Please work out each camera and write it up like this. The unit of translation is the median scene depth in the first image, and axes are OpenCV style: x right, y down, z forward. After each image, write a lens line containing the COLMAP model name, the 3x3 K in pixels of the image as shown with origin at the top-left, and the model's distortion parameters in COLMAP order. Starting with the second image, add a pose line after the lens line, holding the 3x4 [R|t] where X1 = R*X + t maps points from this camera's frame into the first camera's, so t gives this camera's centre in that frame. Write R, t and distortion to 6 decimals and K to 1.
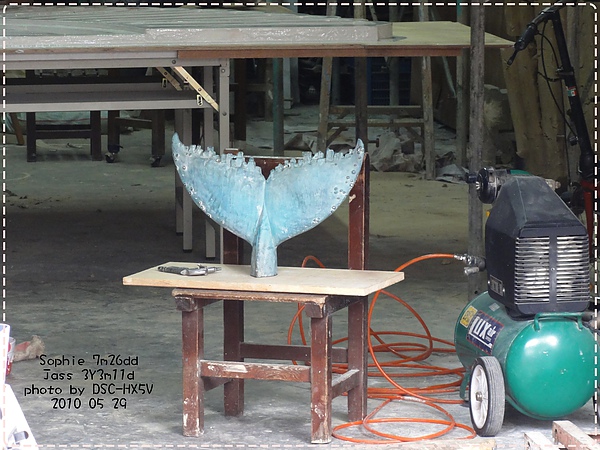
lens RADIAL K [[3019.1, 0, 300.0], [0, 3019.1, 224.8], [0, 0, 1]] dist [-0.257861, 0.000000]
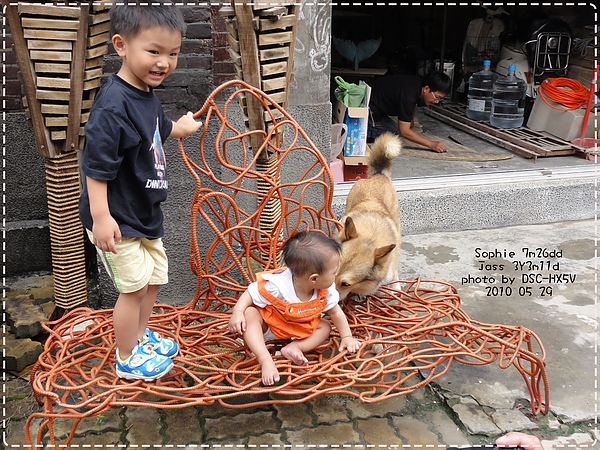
lens RADIAL K [[656.5, 0, 300.2], [0, 656.5, 224.7], [0, 0, 1]] dist [-0.004597, 0.000000]
pose [[0.996299, 0.008003, -0.085576, -0.131506], [0.013458, 0.968849, 0.247286, -0.028064], [0.084889, -0.247522, 0.965156, 0.757002]]
